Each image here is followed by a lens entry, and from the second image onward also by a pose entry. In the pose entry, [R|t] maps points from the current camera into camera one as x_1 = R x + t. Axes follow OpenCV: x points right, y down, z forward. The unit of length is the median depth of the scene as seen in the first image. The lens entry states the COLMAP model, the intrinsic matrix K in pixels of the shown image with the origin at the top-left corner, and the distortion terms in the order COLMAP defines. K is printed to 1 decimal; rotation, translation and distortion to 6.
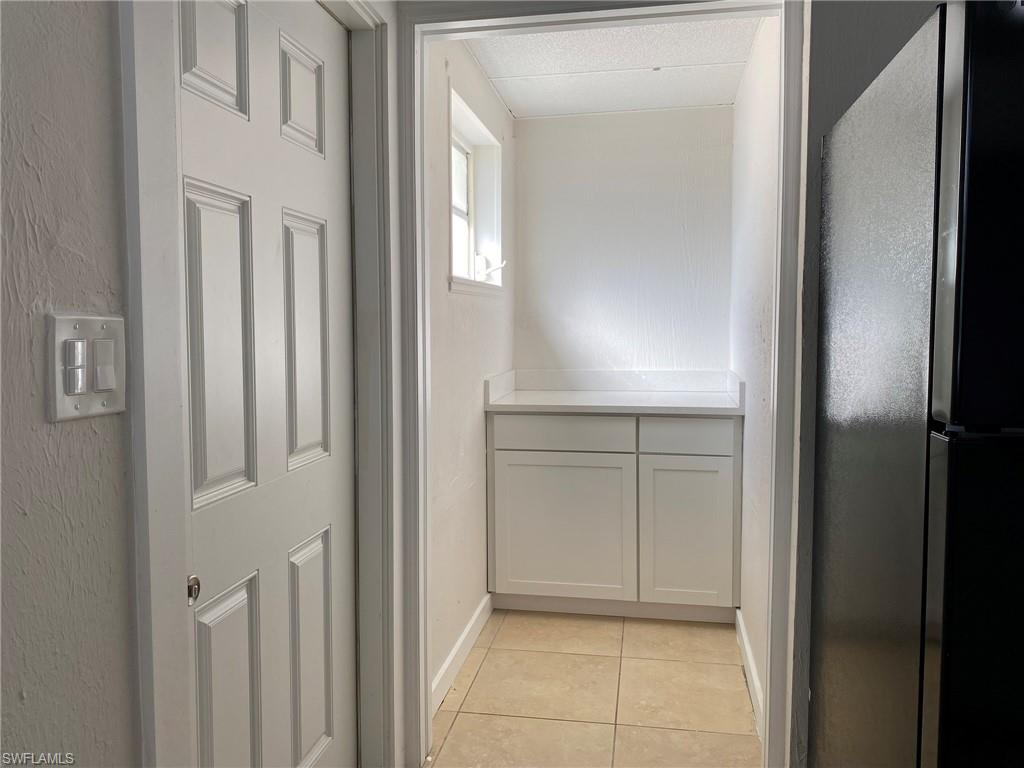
lens RADIAL K [[803.1, 0, 512.0], [0, 803.1, 384.0], [0, 0, 1]] dist [-0.008141, -0.006170]
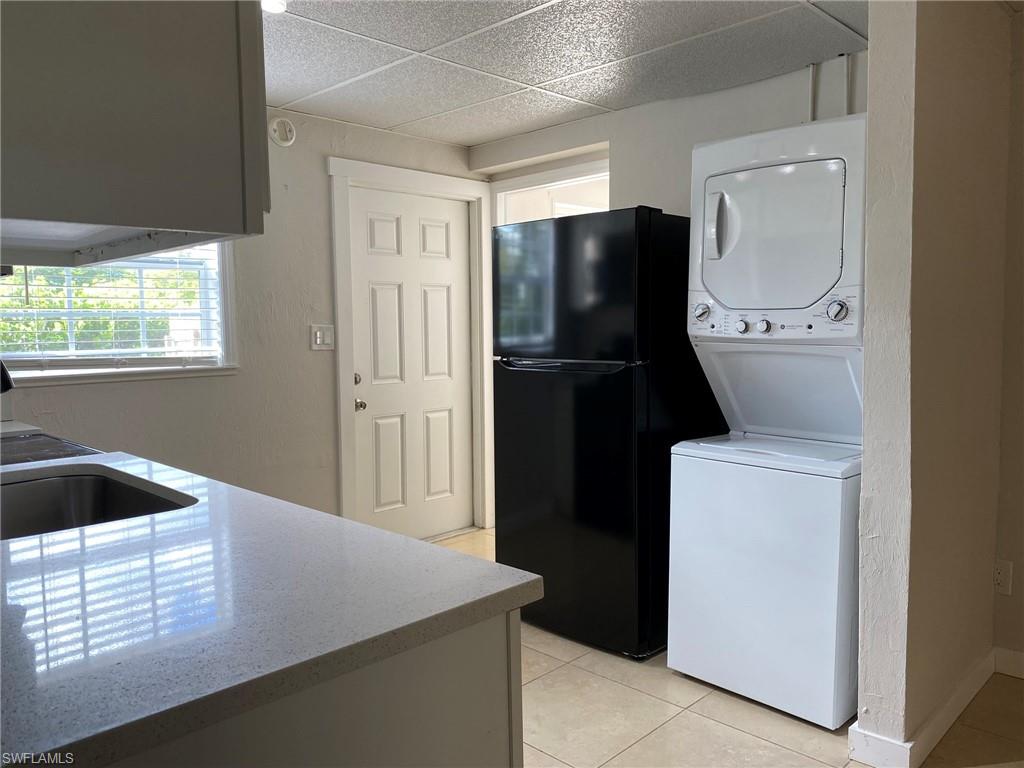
lens RADIAL K [[770.1, 0, 507.7], [0, 770.1, 398.4], [0, 0, 1]] dist [0.170717, -0.426859]
pose [[0.819176, 0.050752, -0.571292, 2.463332], [-0.033277, 0.998605, 0.040998, 0.090301], [0.572576, -0.014574, 0.819722, -1.664286]]
